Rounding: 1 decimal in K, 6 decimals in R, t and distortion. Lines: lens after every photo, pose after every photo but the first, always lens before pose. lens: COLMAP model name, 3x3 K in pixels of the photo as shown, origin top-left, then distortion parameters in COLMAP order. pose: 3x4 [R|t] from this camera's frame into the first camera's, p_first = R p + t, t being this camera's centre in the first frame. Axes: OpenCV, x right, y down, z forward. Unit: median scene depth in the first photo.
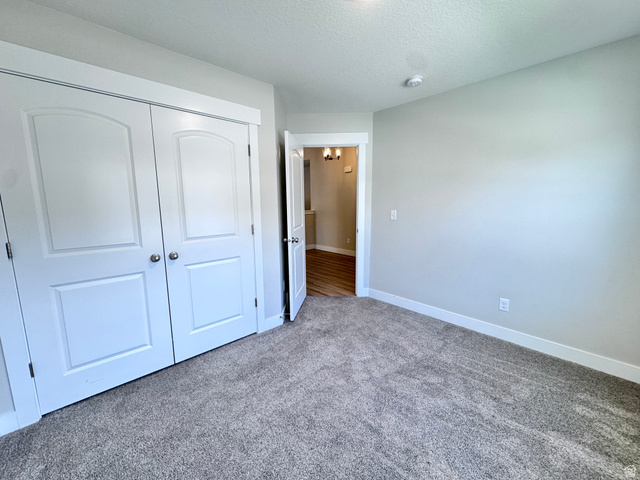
lens RADIAL K [[259.8, 0, 320.0], [0, 259.8, 240.0], [0, 0, 1]] dist [-0.000211, -0.000007]
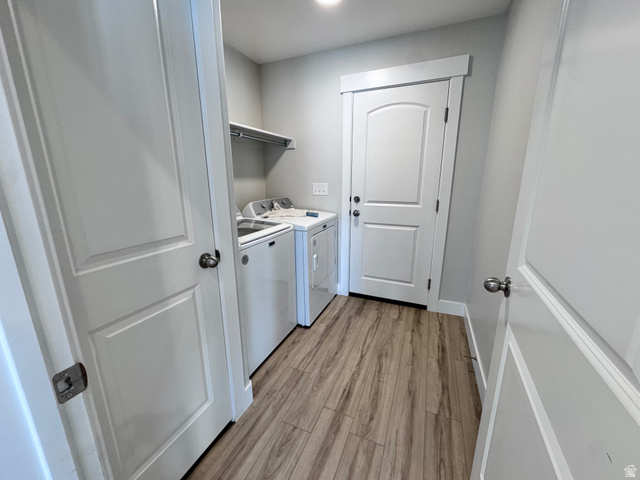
lens RADIAL K [[259.8, 0, 320.0], [0, 259.8, 240.0], [0, 0, 1]] dist [-0.000211, -0.000007]
pose [[0.400137, 0.229757, -0.887188, 0.450226], [-0.119257, 0.972887, 0.198163, -0.039721], [0.908663, 0.026511, 0.416688, 0.254932]]
